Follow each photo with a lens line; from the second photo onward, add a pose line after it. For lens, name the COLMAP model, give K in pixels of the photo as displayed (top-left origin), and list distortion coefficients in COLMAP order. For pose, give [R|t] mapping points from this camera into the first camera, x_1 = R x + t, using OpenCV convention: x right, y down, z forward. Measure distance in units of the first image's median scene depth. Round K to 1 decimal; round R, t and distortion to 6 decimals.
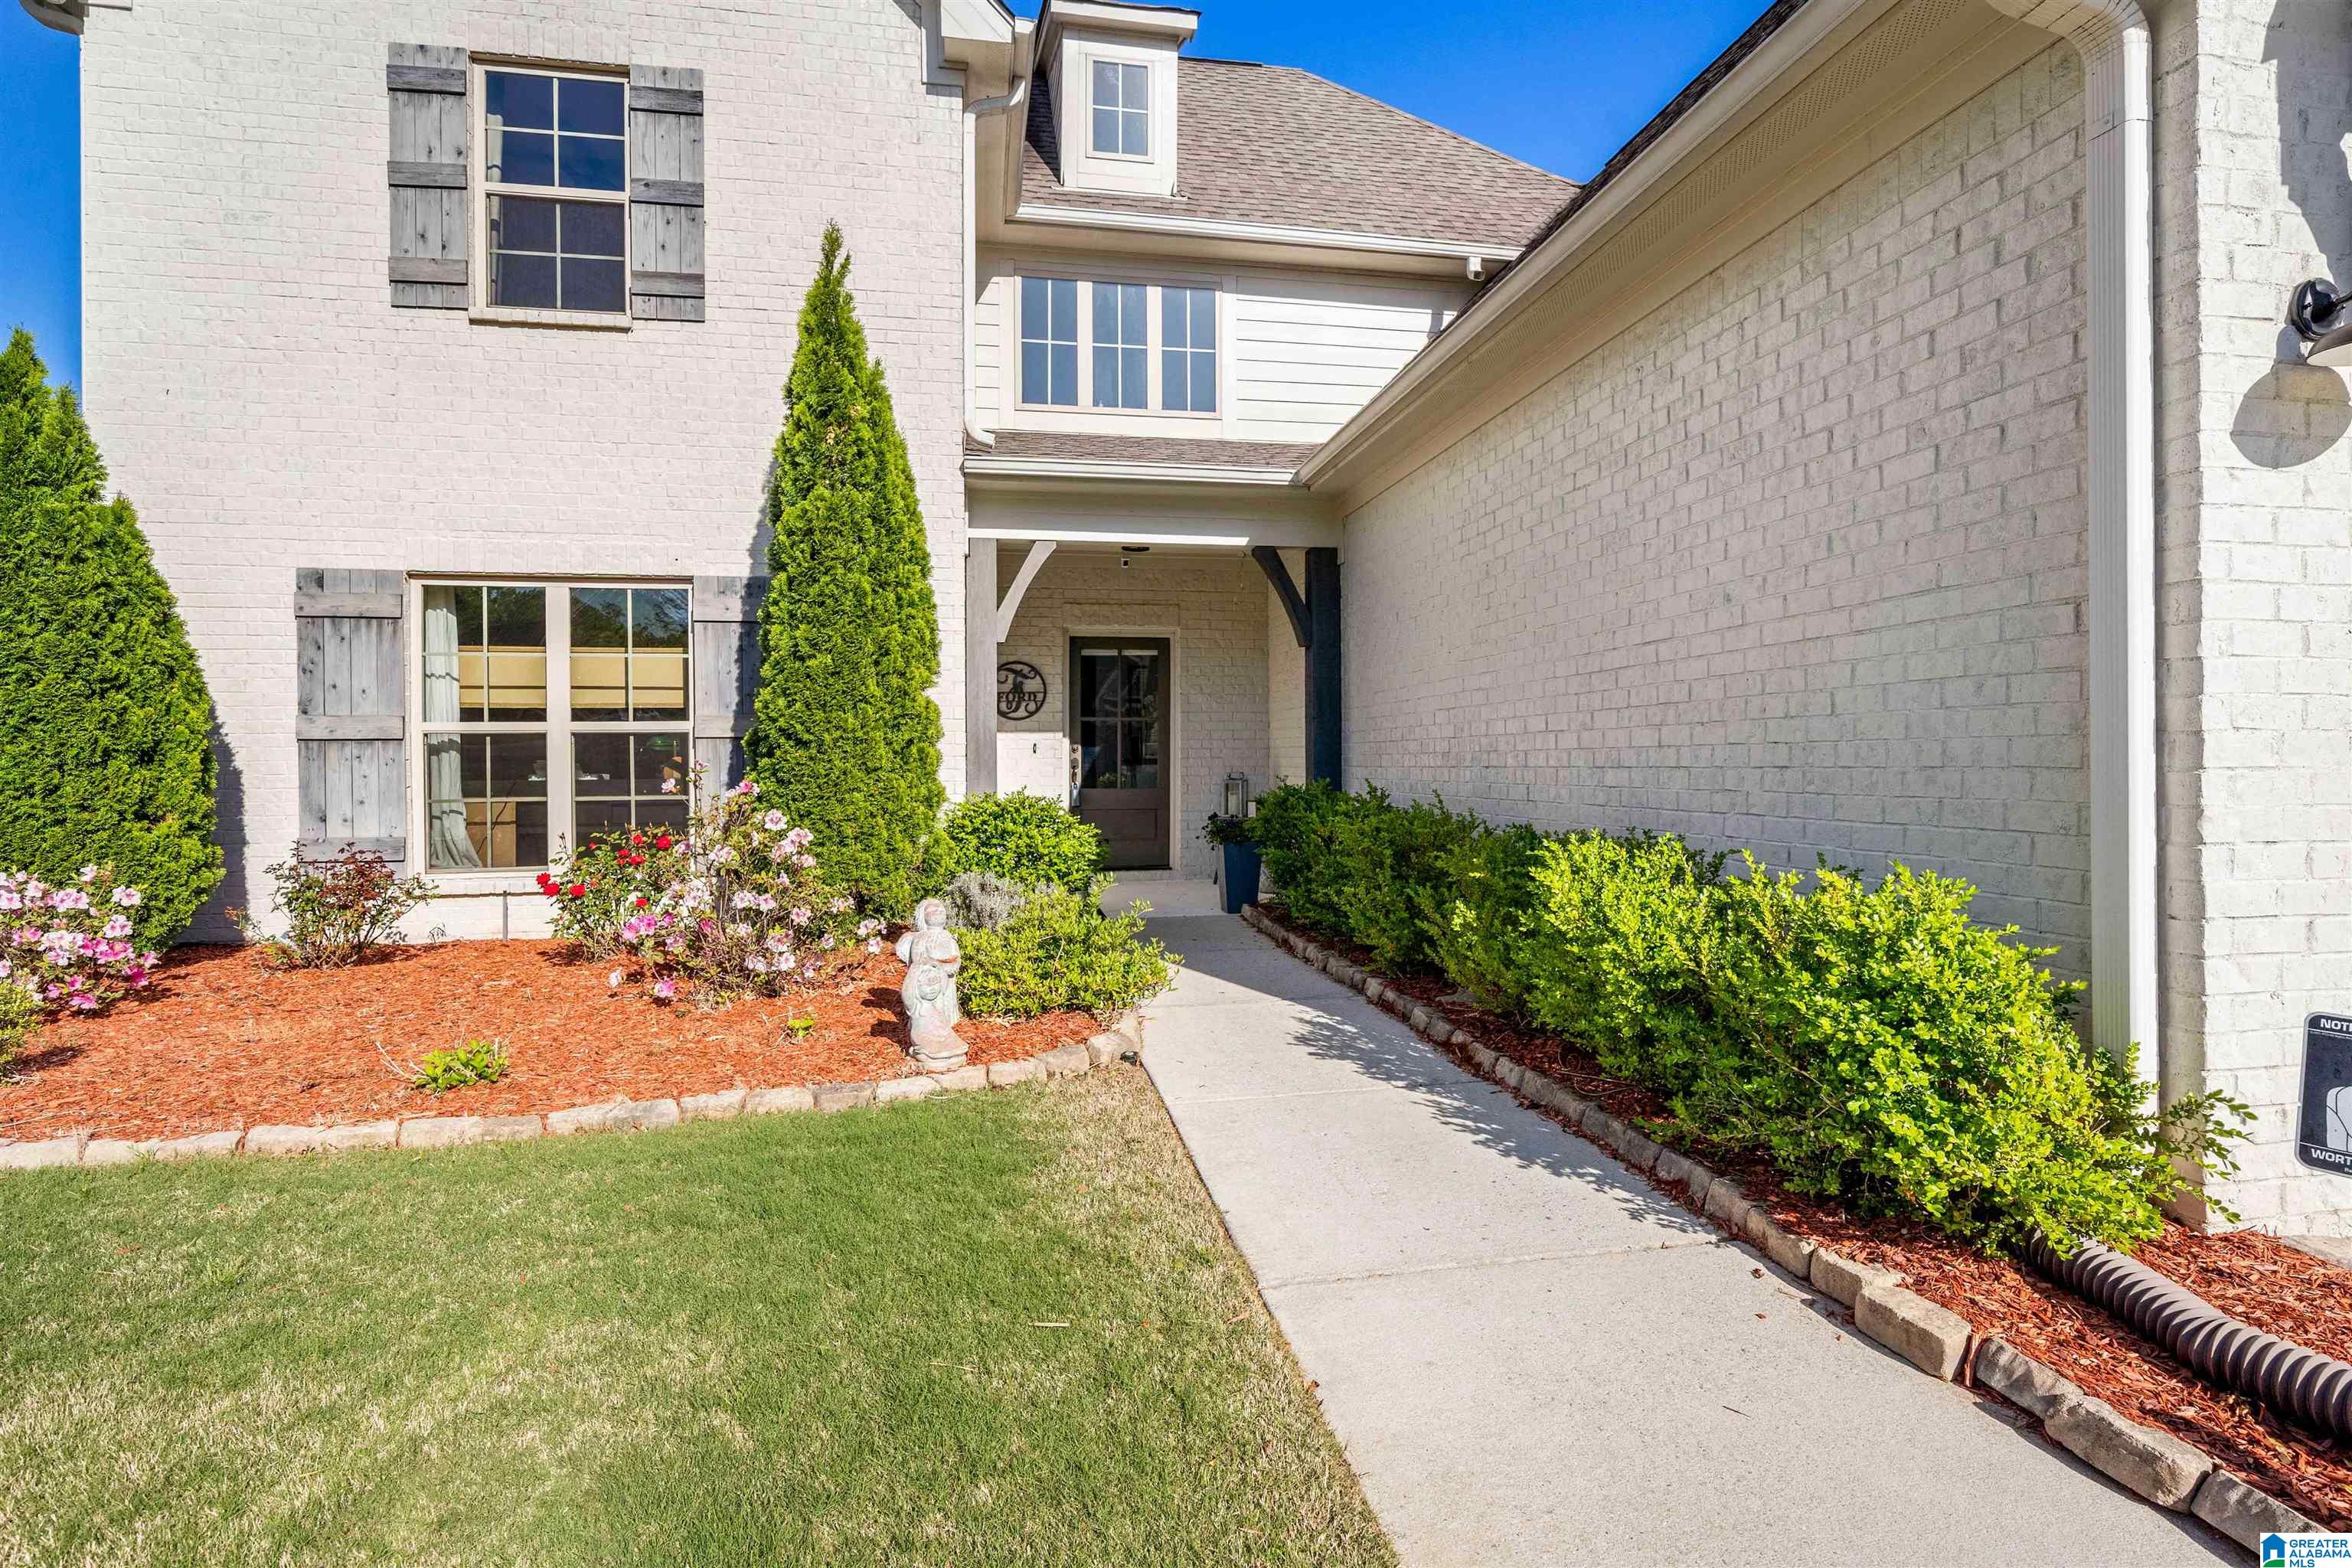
lens RADIAL K [[1138.5, 0, 1176.0], [0, 1138.5, 784.0], [0, 0, 1]] dist [-0.000638, -0.000079]
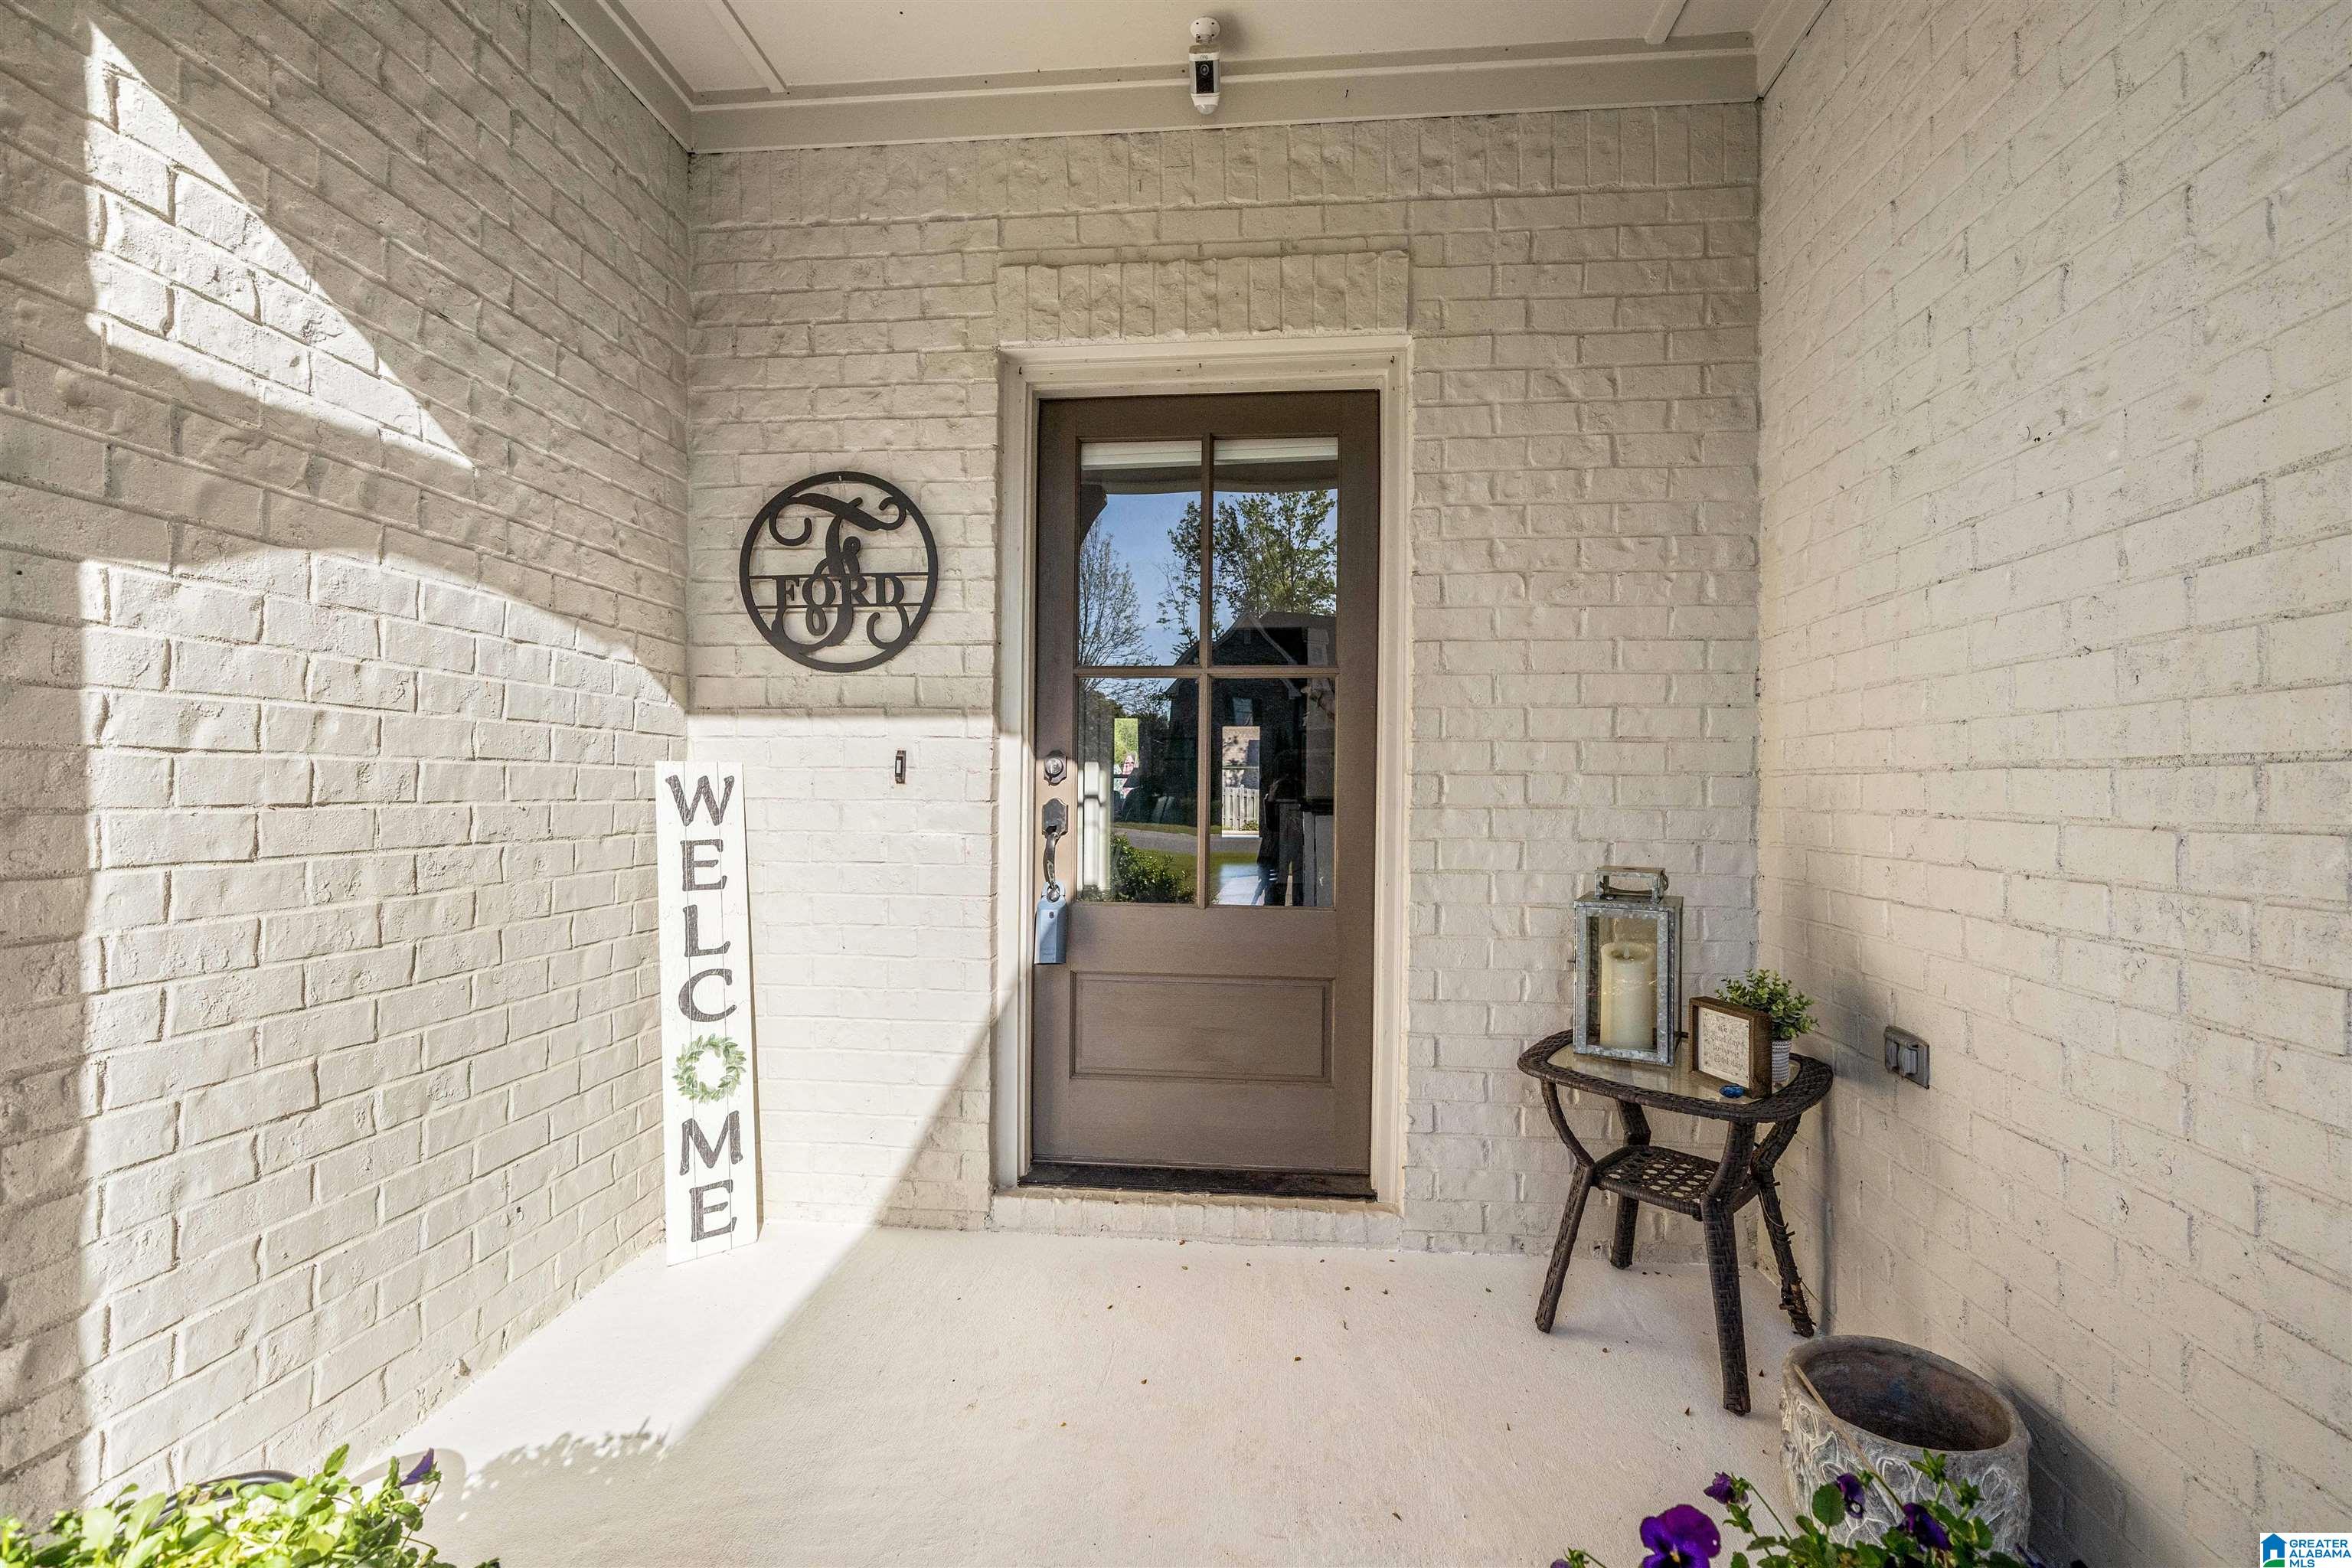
lens RADIAL K [[1011.3, 0, 1176.0], [0, 1011.3, 784.0], [0, 0, 1]] dist [0.000085, 0.000037]
pose [[0.964678, 0.014951, -0.263008, 0.018650], [-0.016958, 0.999842, -0.005364, -0.035637], [0.262886, 0.009634, 0.964779, 1.020411]]
